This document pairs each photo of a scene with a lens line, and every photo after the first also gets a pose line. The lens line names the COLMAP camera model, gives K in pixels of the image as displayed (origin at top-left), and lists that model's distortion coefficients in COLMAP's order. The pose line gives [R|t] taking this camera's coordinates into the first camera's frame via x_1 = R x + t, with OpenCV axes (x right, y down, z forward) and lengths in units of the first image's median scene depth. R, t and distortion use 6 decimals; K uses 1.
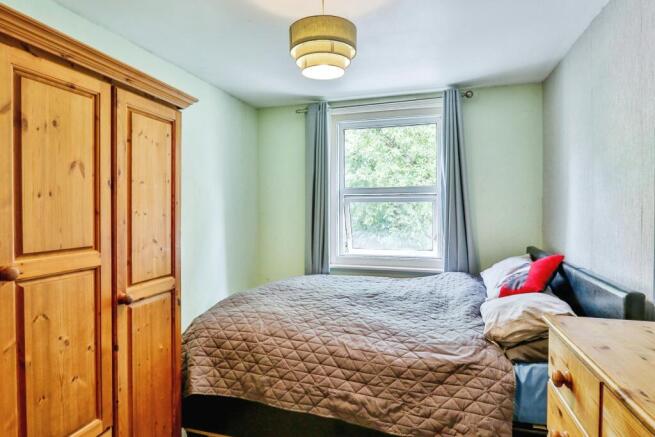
lens RADIAL K [[352.4, 0, 326.3], [0, 352.4, 216.0], [0, 0, 1]] dist [-0.016876, -0.000529]
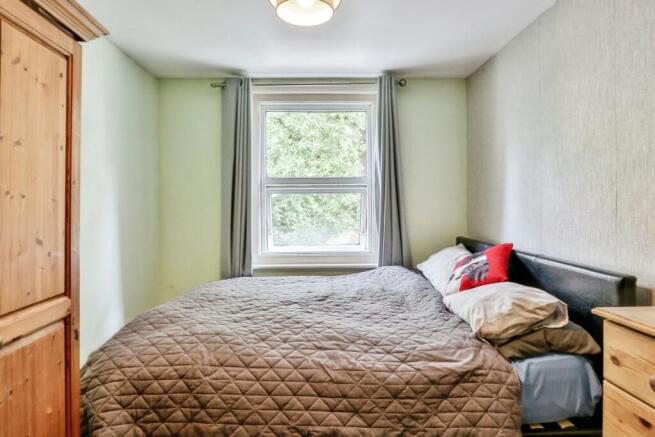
lens RADIAL K [[352.4, 0, 322.4], [0, 352.4, 209.1], [0, 0, 1]] dist [-0.016876, -0.000529]
pose [[0.950174, -0.005128, 0.311678, -0.181202], [0.009400, 0.999881, -0.012206, 0.023274], [-0.311578, 0.014528, 0.950109, 0.231661]]
